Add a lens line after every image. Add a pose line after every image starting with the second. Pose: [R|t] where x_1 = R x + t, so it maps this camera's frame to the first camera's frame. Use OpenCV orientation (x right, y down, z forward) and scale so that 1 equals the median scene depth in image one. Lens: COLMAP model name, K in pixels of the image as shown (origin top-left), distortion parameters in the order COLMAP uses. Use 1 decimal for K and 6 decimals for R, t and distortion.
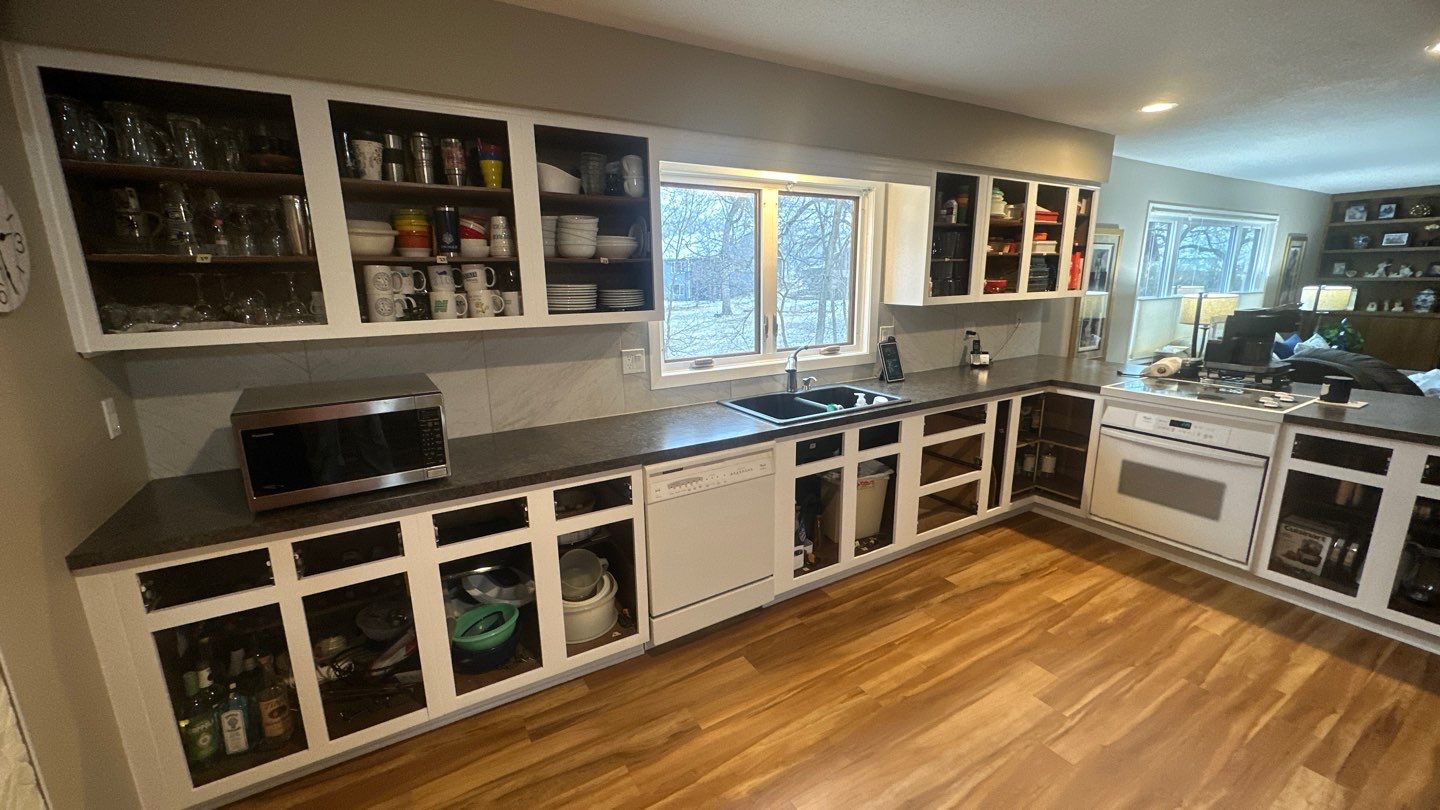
lens RADIAL K [[563.4, 0, 712.2], [0, 563.4, 402.8], [0, 0, 1]] dist [-0.017217, -0.000056]
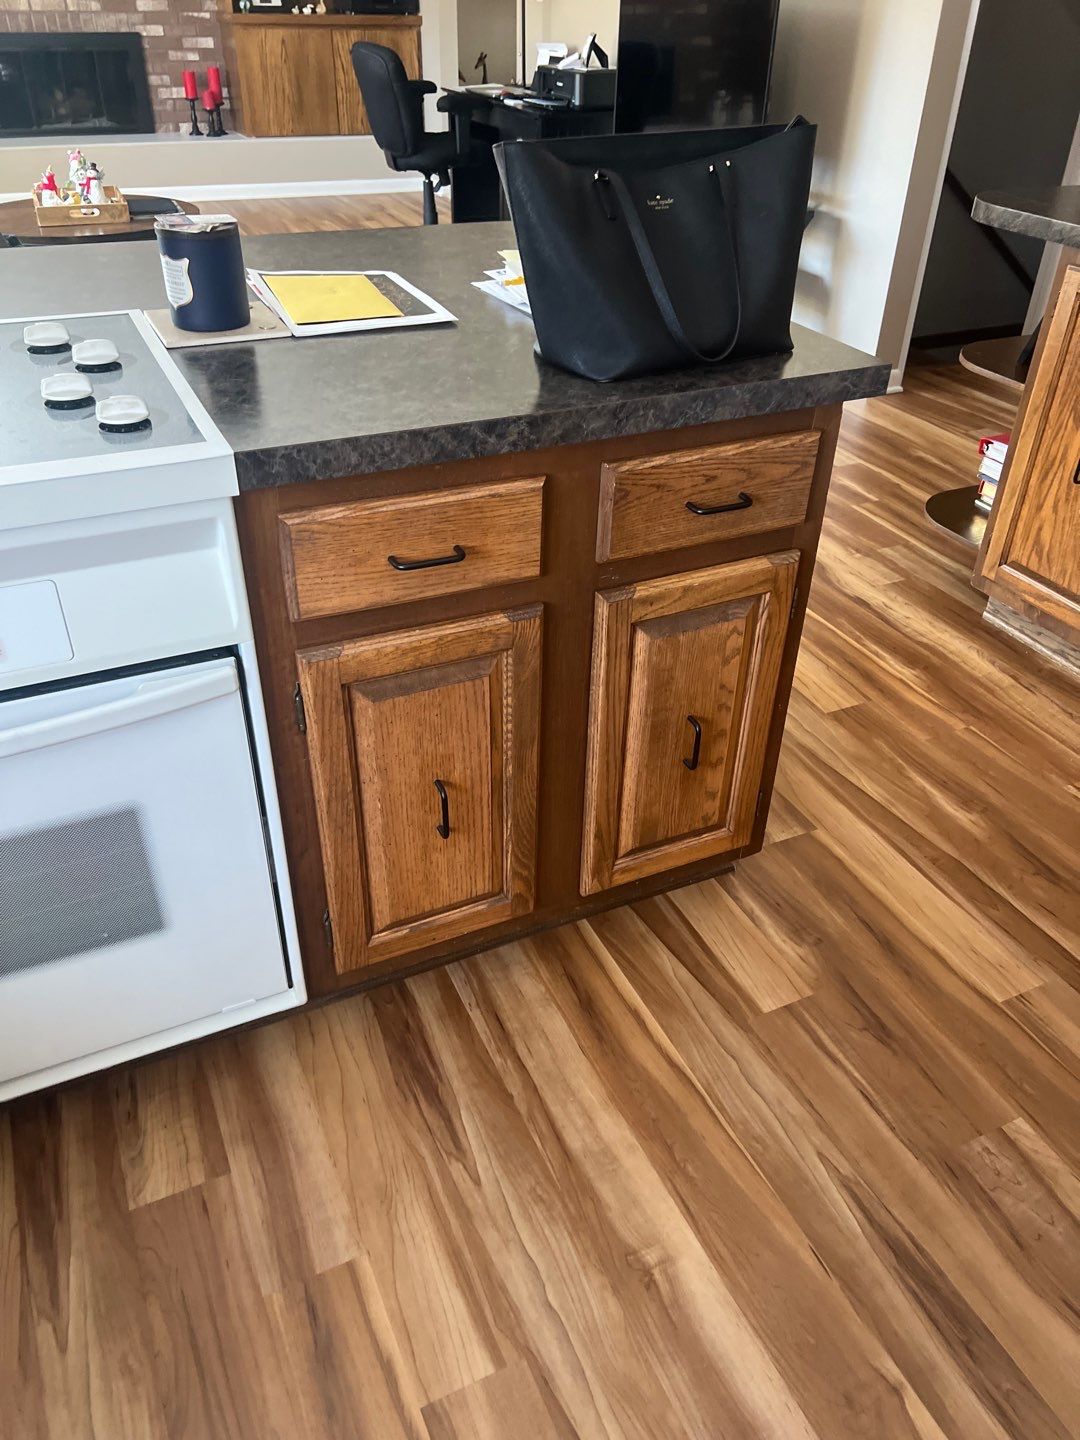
lens RADIAL K [[1091.4, 0, 535.5], [0, 1091.4, 736.8], [0, 0, 1]] dist [0.058569, -0.089322]
pose [[0.094533, -0.548674, 0.830674, 0.515739], [0.182461, 0.829826, 0.527349, -0.077803], [-0.978658, 0.101714, 0.178558, 0.672318]]
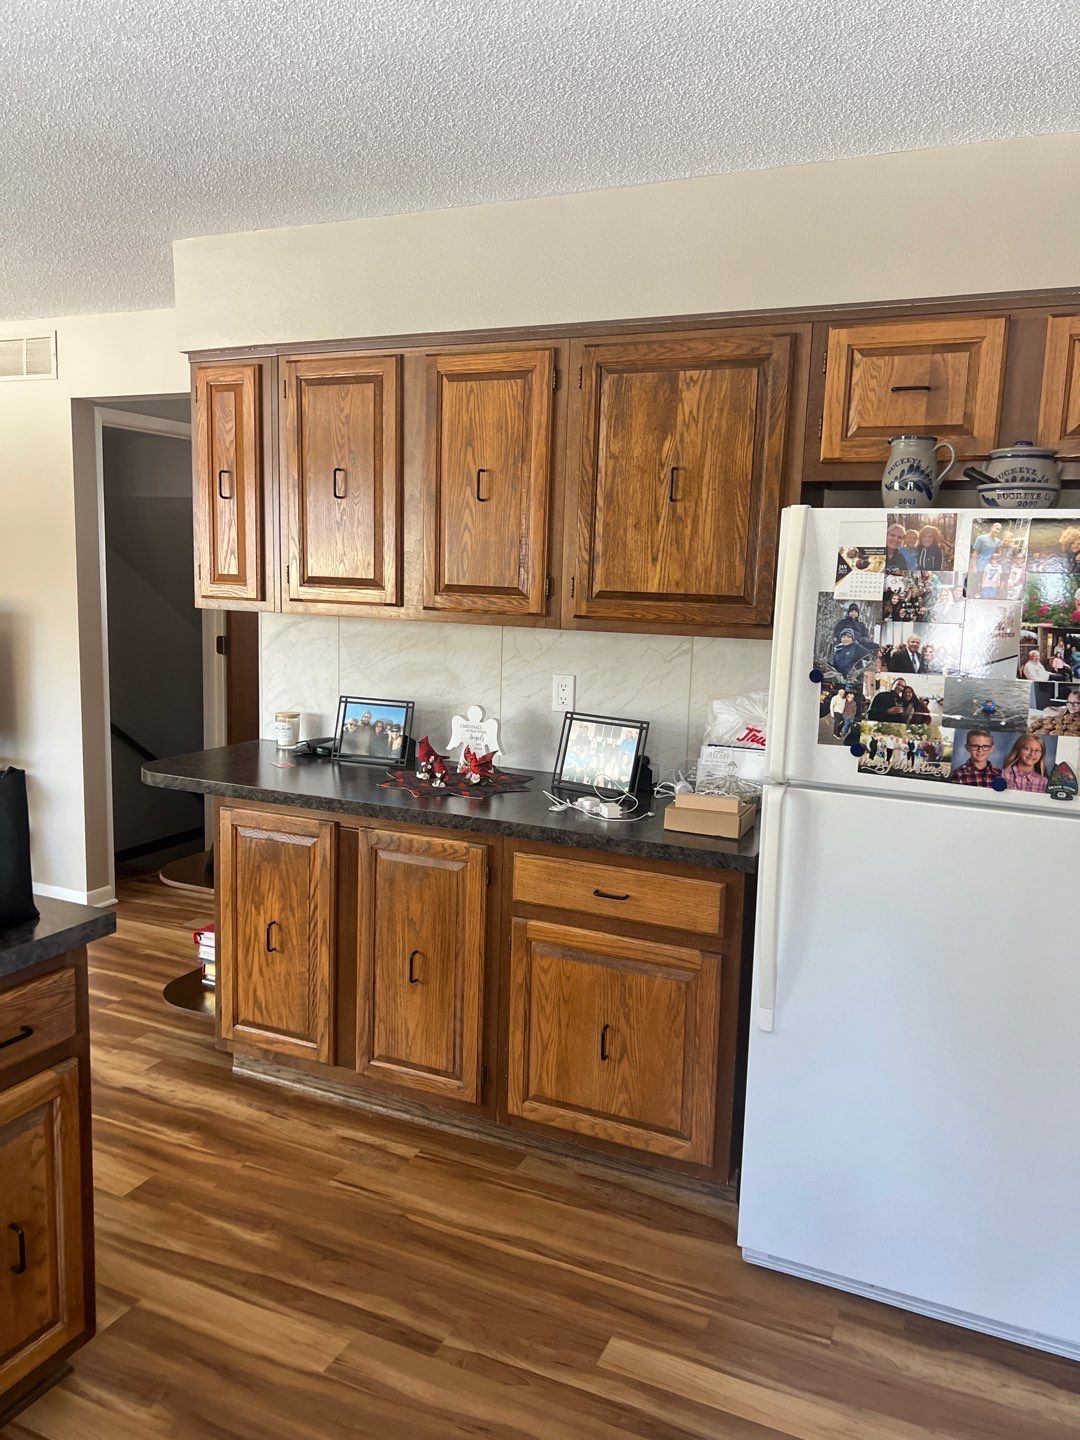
lens RADIAL K [[1098.9, 0, 542.7], [0, 1098.9, 712.9], [0, 0, 1]] dist [0.053201, -0.055749]
pose [[-0.570761, -0.107420, 0.814059, 0.325532], [0.152579, 0.960265, 0.233691, -0.166482], [-0.806816, 0.257590, -0.531692, 0.708298]]
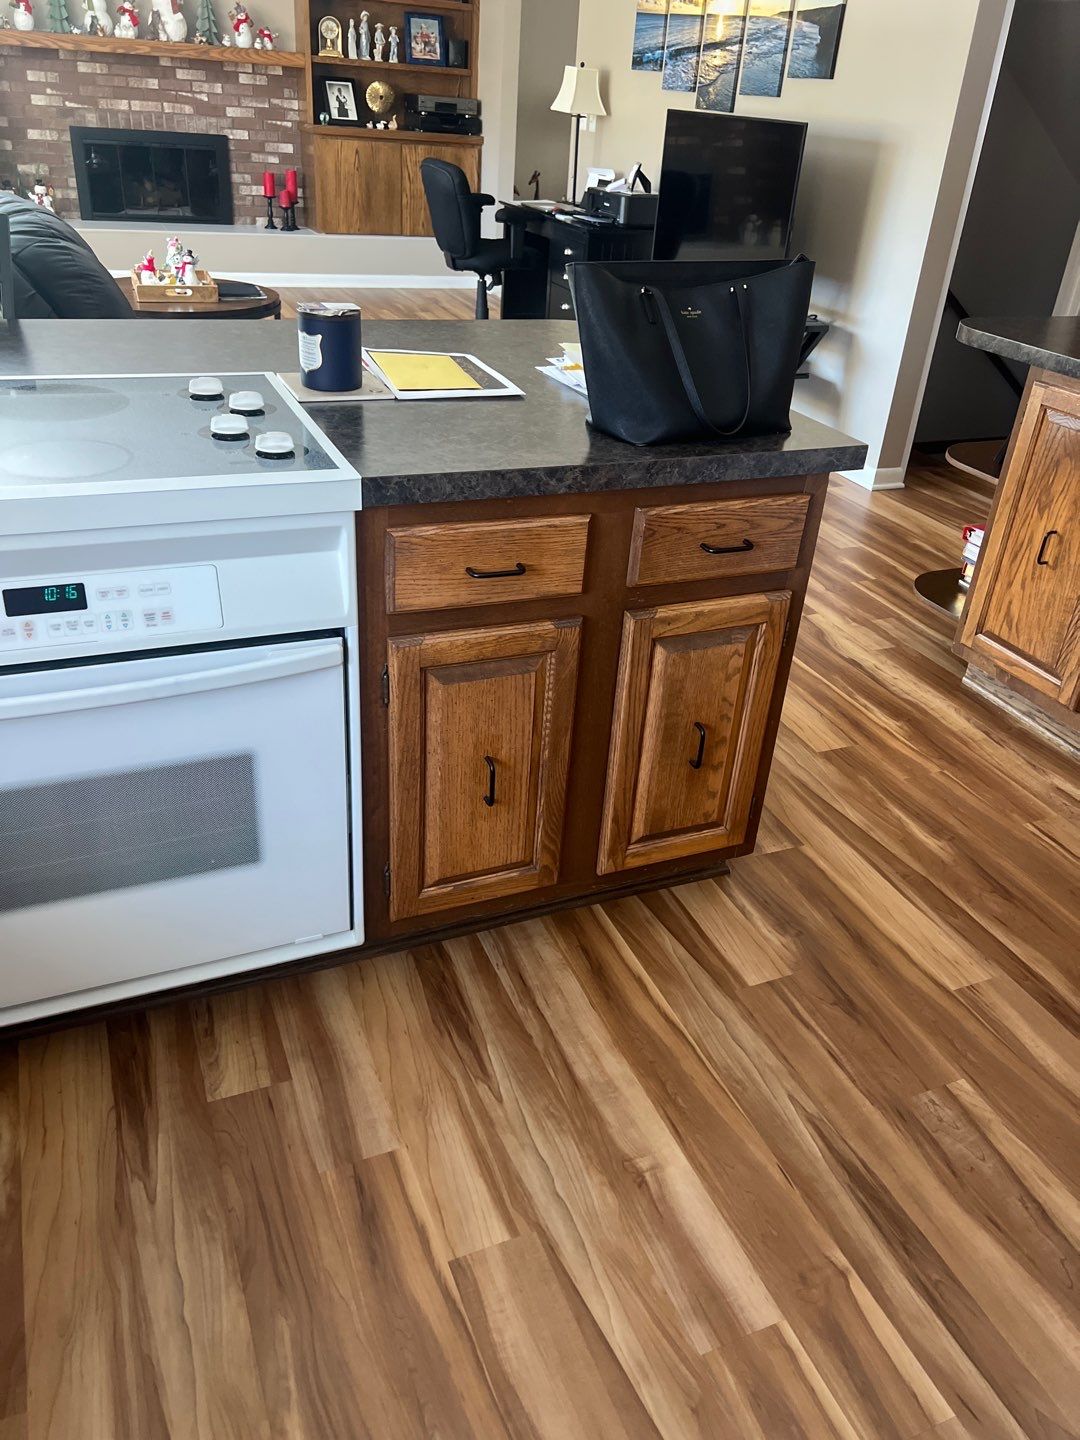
lens RADIAL K [[1093.9, 0, 540.0], [0, 1093.9, 720.0], [0, 0, 1]] dist [0.069073, -0.139891]
pose [[0.127923, -0.465641, 0.875679, 0.400718], [0.136362, 0.882806, 0.449510, -0.094235], [-0.982365, 0.061906, 0.176427, 0.669582]]
